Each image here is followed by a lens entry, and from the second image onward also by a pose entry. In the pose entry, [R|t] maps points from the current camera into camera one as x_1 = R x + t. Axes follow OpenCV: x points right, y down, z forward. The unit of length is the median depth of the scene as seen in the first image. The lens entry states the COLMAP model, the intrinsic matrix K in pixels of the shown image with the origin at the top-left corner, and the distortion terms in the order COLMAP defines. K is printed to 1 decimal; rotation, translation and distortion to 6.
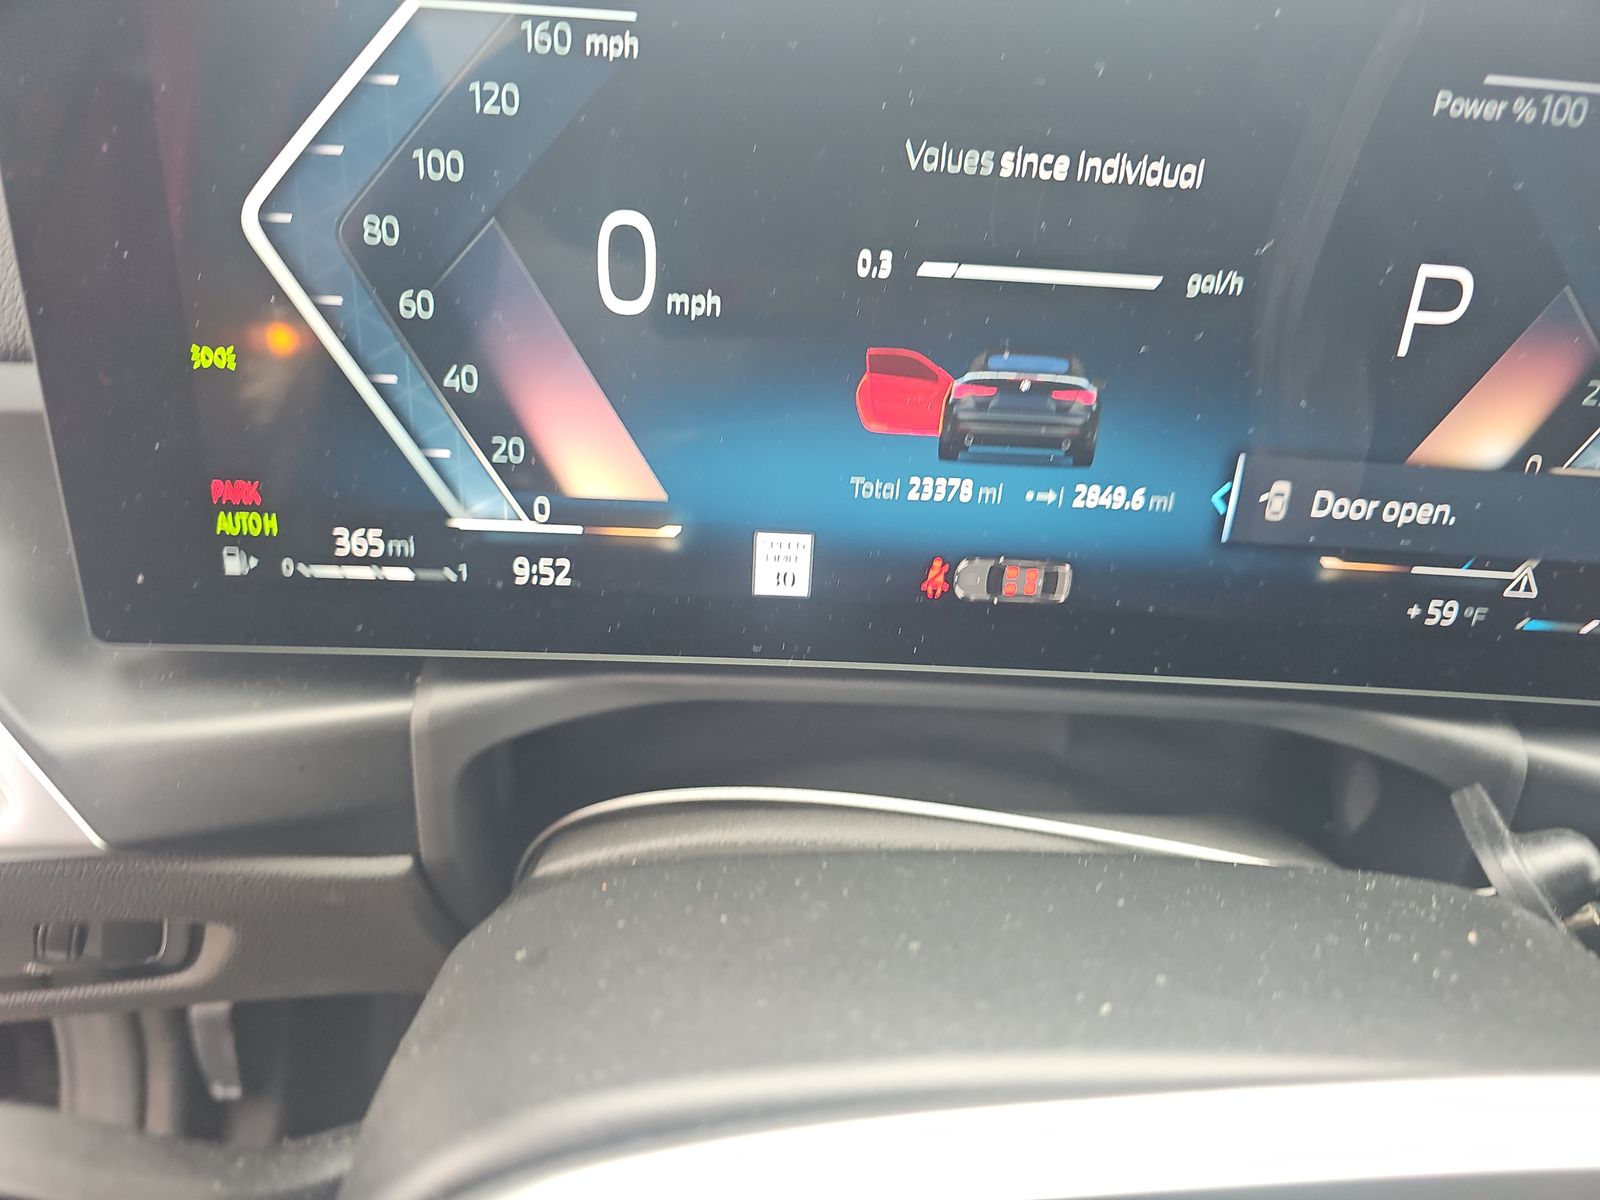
lens RADIAL K [[1065.9, 0, 794.8], [0, 1065.9, 603.3], [0, 0, 1]] dist [0.027686, -0.035426]
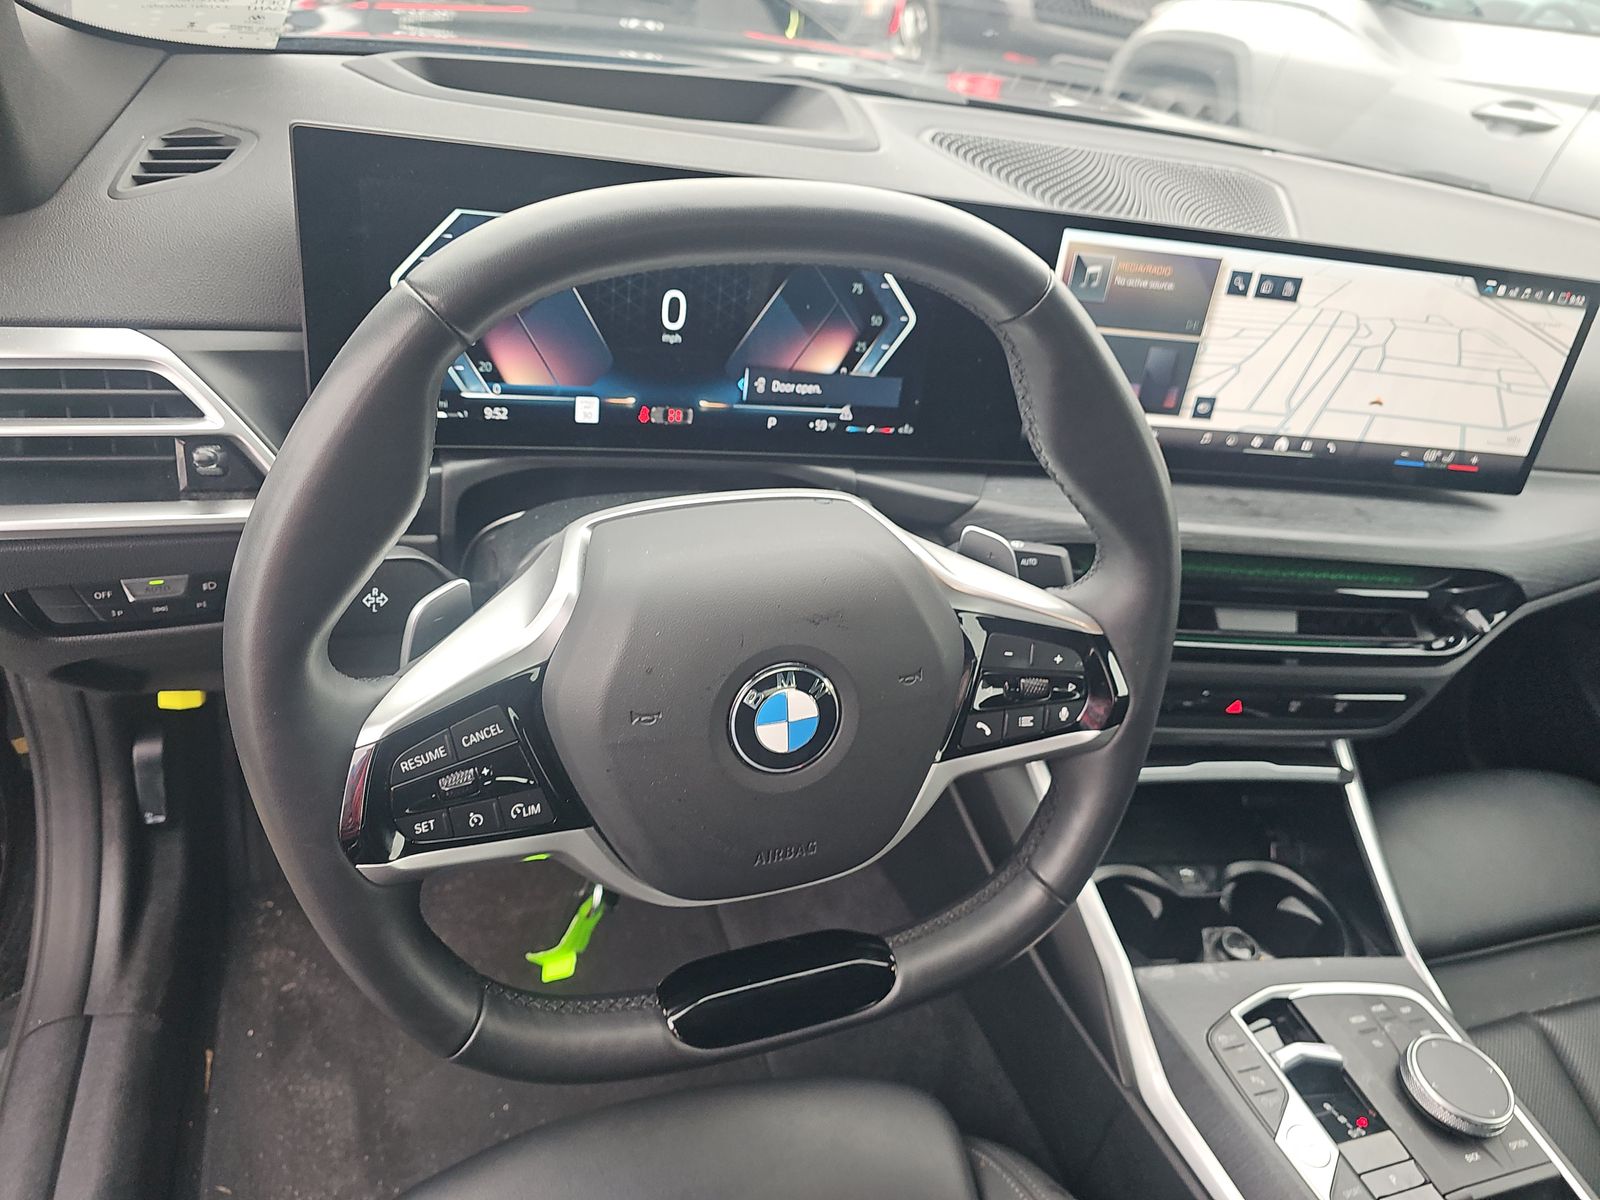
lens RADIAL K [[1065.9, 0, 793.0], [0, 1065.9, 602.3], [0, 0, 1]] dist [0.027686, -0.035426]
pose [[0.959272, -0.063593, 0.275232, -0.291858], [0.050189, 0.997198, 0.055481, 0.332315], [-0.277989, -0.039408, 0.959775, -1.800252]]
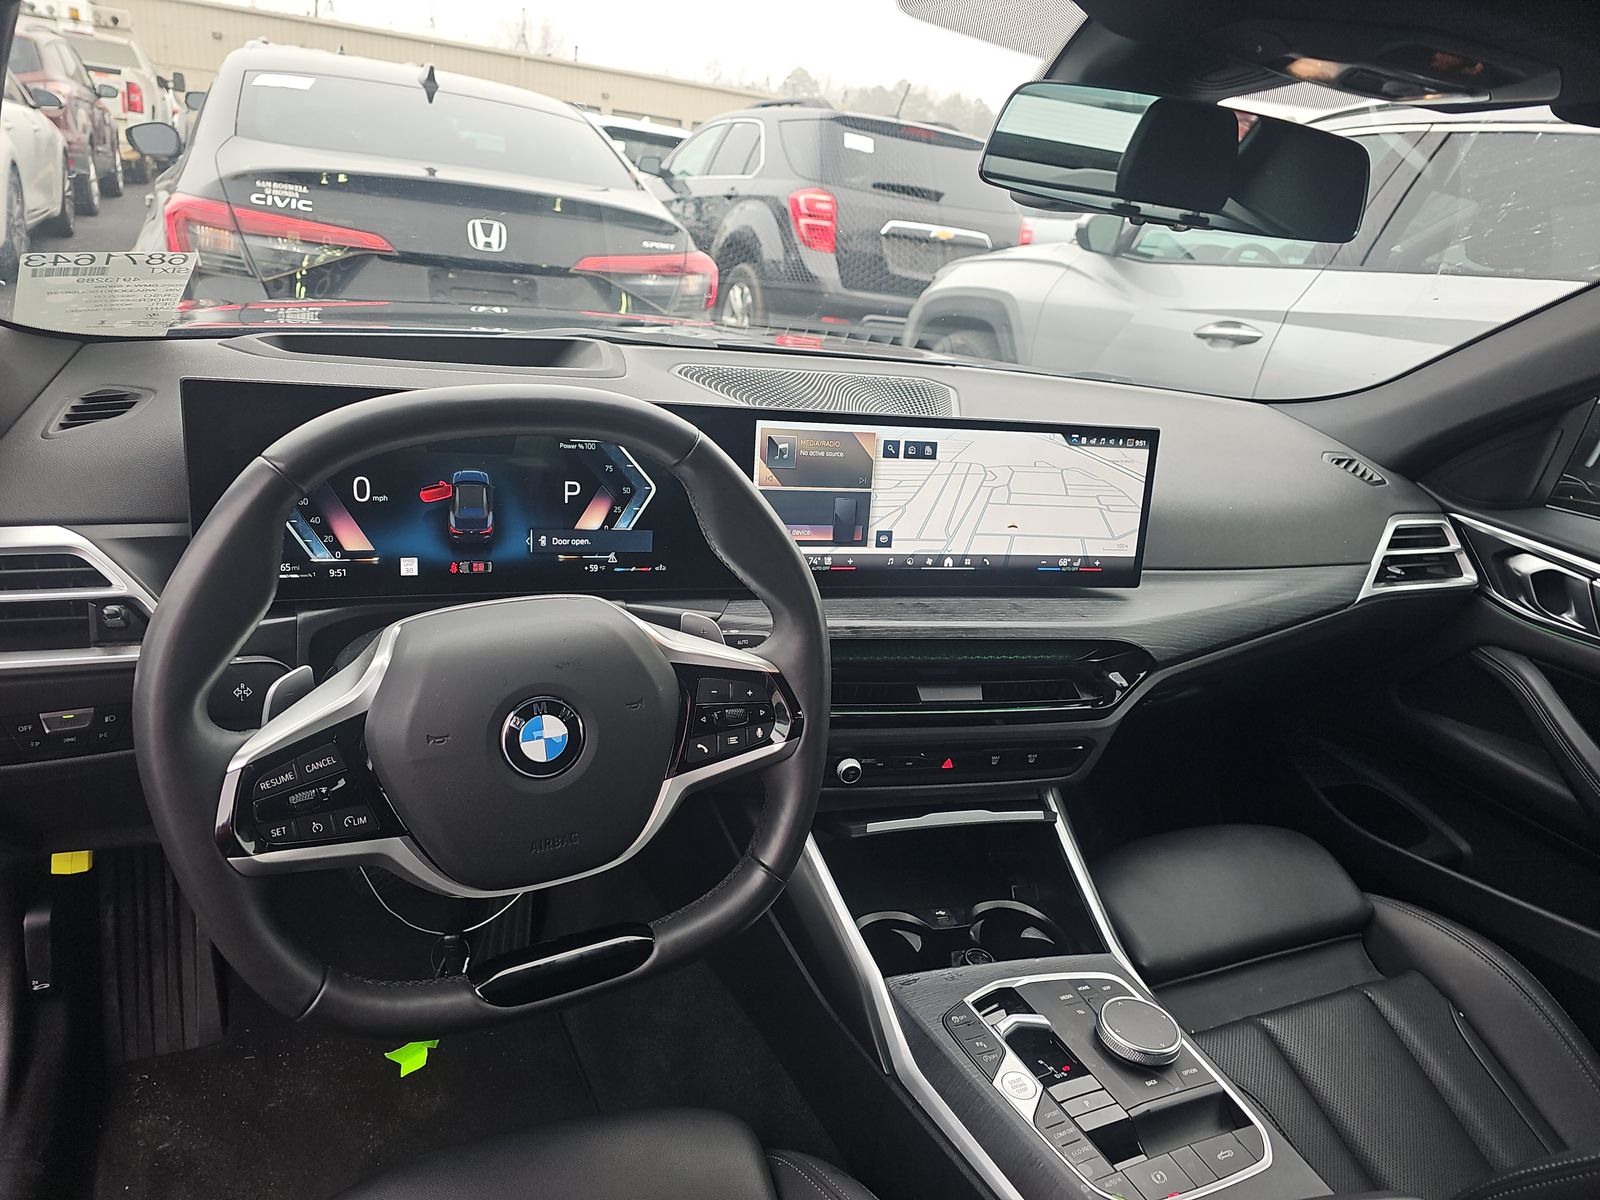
lens RADIAL K [[1065.9, 0, 788.4], [0, 1065.9, 605.3], [0, 0, 1]] dist [0.027686, -0.035426]
pose [[0.921721, -0.085778, 0.378250, -0.212134], [0.152830, 0.976659, -0.150933, 0.853120], [-0.356475, 0.196927, 0.913316, -2.808127]]
